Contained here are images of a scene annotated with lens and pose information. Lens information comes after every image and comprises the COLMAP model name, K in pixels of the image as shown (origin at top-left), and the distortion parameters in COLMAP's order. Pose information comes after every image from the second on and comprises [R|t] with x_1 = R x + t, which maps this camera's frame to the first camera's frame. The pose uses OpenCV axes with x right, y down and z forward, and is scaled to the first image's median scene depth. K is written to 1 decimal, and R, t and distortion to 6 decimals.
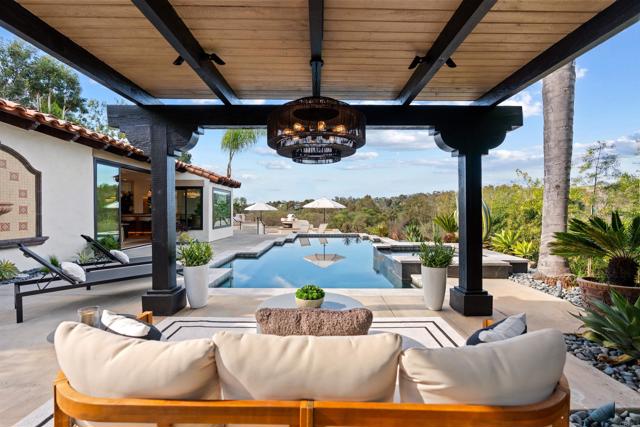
lens RADIAL K [[285.1, 0, 322.9], [0, 285.1, 210.4], [0, 0, 1]] dist [-0.000898, -0.000022]
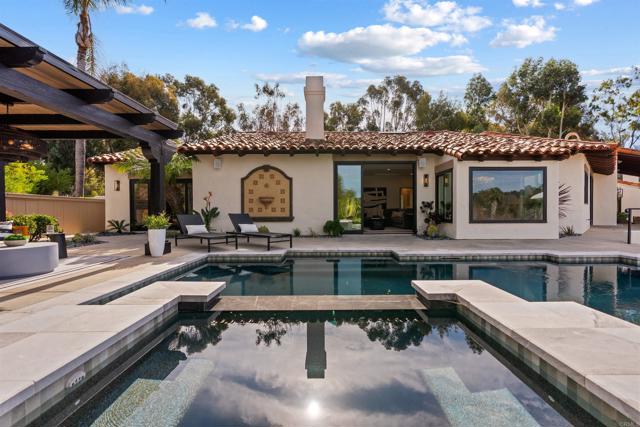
lens RADIAL K [[285.1, 0, 322.9], [0, 285.1, 210.4], [0, 0, 1]] dist [-0.000898, -0.000022]
pose [[-0.011818, 0.001902, -0.999928, 0.540227], [0.002139, 0.999996, 0.001877, 0.042259], [0.999928, -0.002117, -0.011823, 0.966337]]
